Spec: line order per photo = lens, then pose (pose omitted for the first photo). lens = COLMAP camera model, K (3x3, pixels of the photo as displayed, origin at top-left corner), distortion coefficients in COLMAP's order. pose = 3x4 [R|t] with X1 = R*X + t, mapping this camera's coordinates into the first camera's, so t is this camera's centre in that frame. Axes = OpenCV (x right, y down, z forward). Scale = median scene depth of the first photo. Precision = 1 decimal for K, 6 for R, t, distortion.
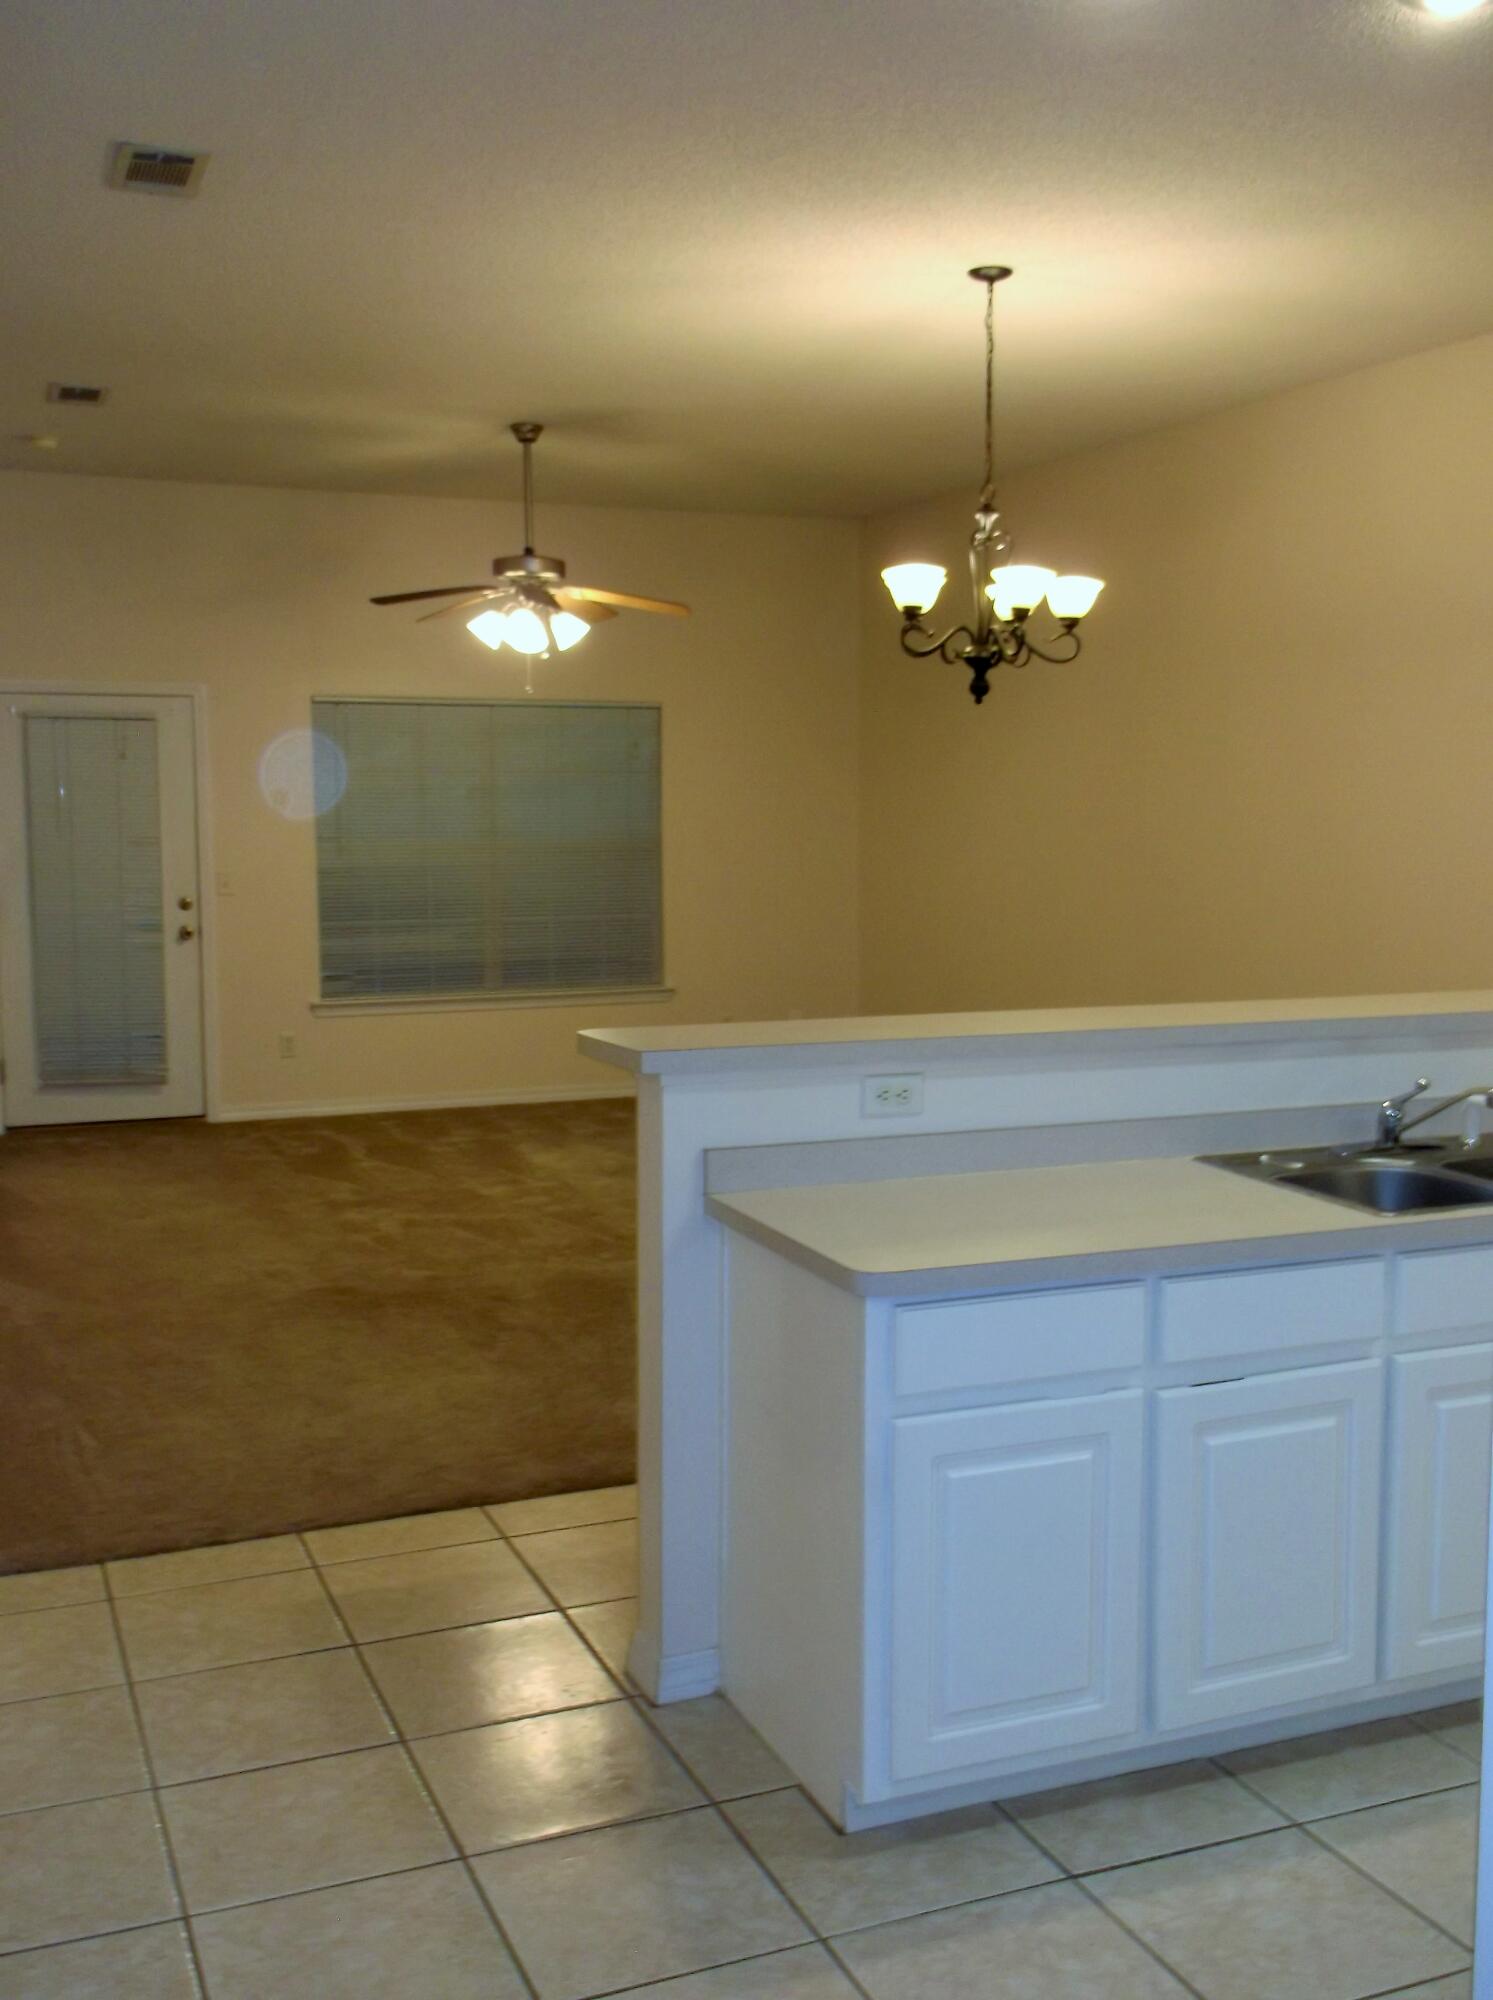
lens RADIAL K [[1971.1, 0, 734.8], [0, 1971.1, 1003.3], [0, 0, 1]] dist [0.018443, 0.011771]
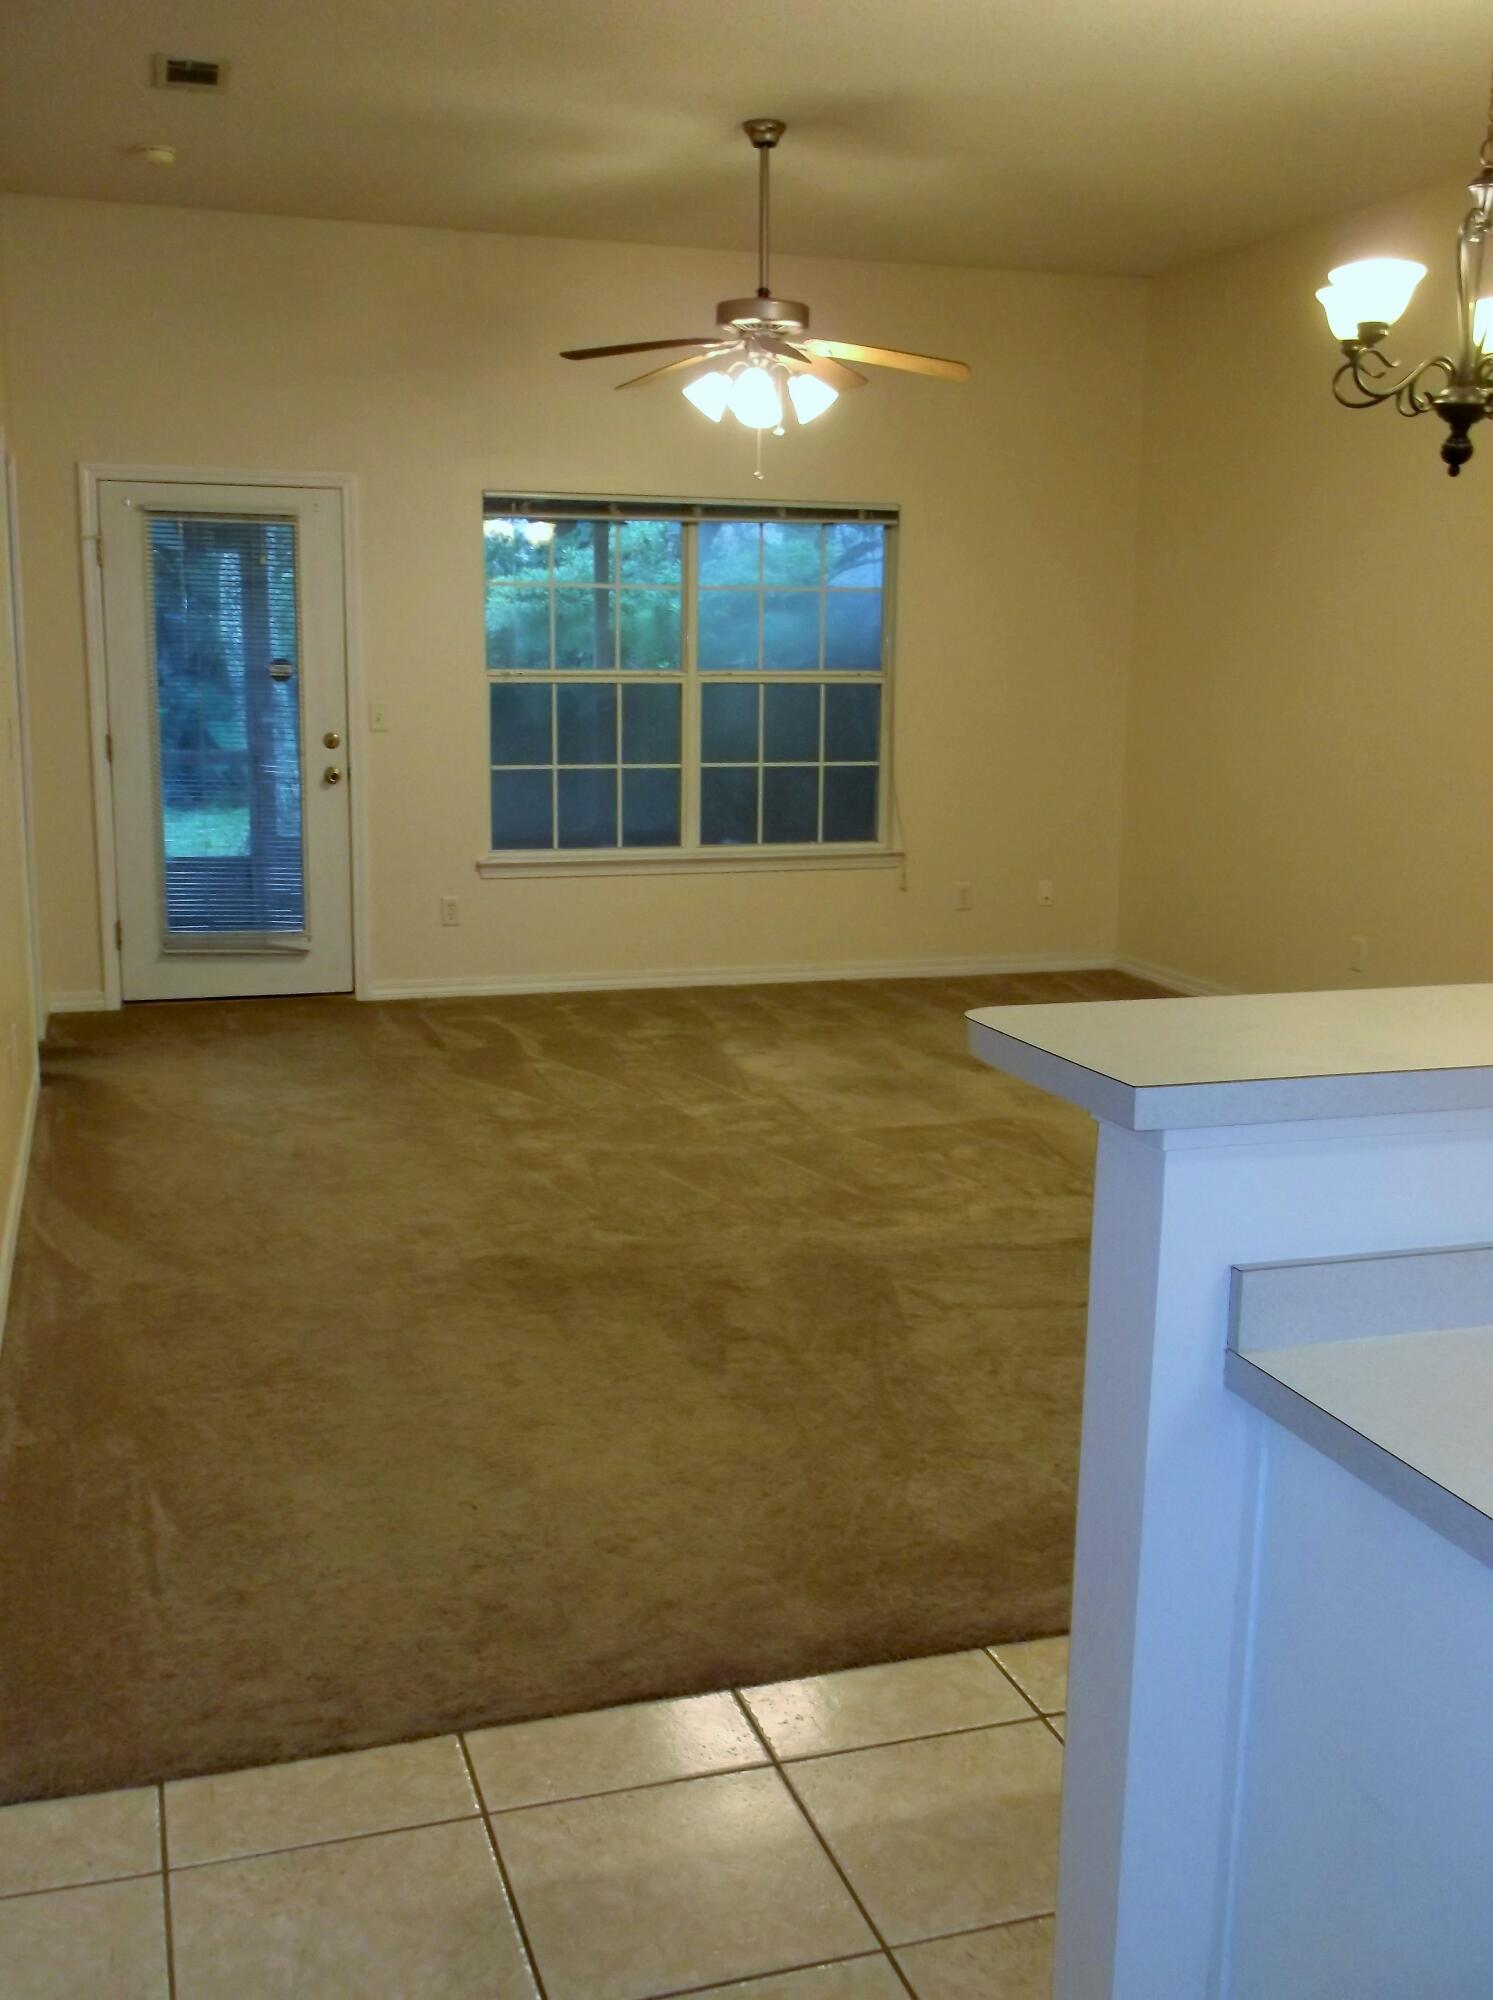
lens RADIAL K [[1953.6, 0, 725.8], [0, 1953.6, 995.0], [0, 0, 1]] dist [0.010231, 0.025509]
pose [[0.996283, 0.029088, -0.081079, -0.057524], [-0.022503, 0.996462, 0.080972, -0.019236], [0.083147, -0.078846, 0.993413, 0.252182]]
